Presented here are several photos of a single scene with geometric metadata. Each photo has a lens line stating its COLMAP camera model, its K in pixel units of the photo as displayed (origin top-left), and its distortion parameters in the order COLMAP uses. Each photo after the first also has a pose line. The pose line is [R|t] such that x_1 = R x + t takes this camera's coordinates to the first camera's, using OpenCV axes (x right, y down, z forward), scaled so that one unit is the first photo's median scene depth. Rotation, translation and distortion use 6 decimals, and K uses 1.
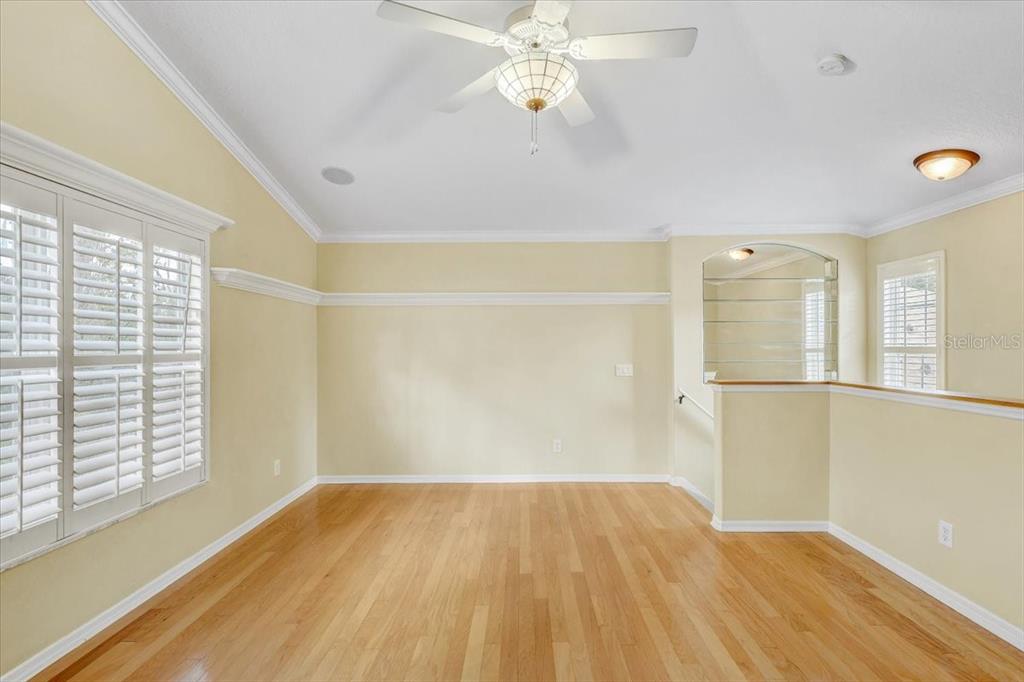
lens RADIAL K [[476.4, 0, 517.1], [0, 476.4, 343.6], [0, 0, 1]] dist [-0.001647, -0.000604]
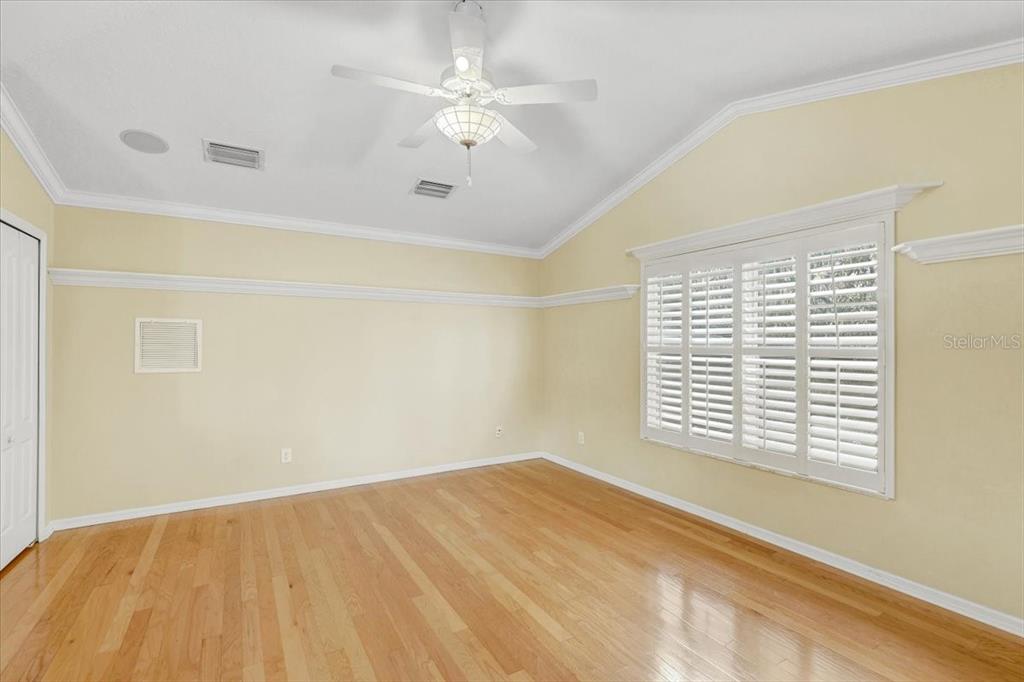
lens RADIAL K [[476.4, 0, 519.2], [0, 476.4, 344.6], [0, 0, 1]] dist [-0.001647, -0.000604]
pose [[-0.853253, 0.007756, -0.521440, 0.484464], [0.008659, 0.999962, 0.000703, 0.007137], [0.521425, -0.003915, -0.853288, 1.821163]]
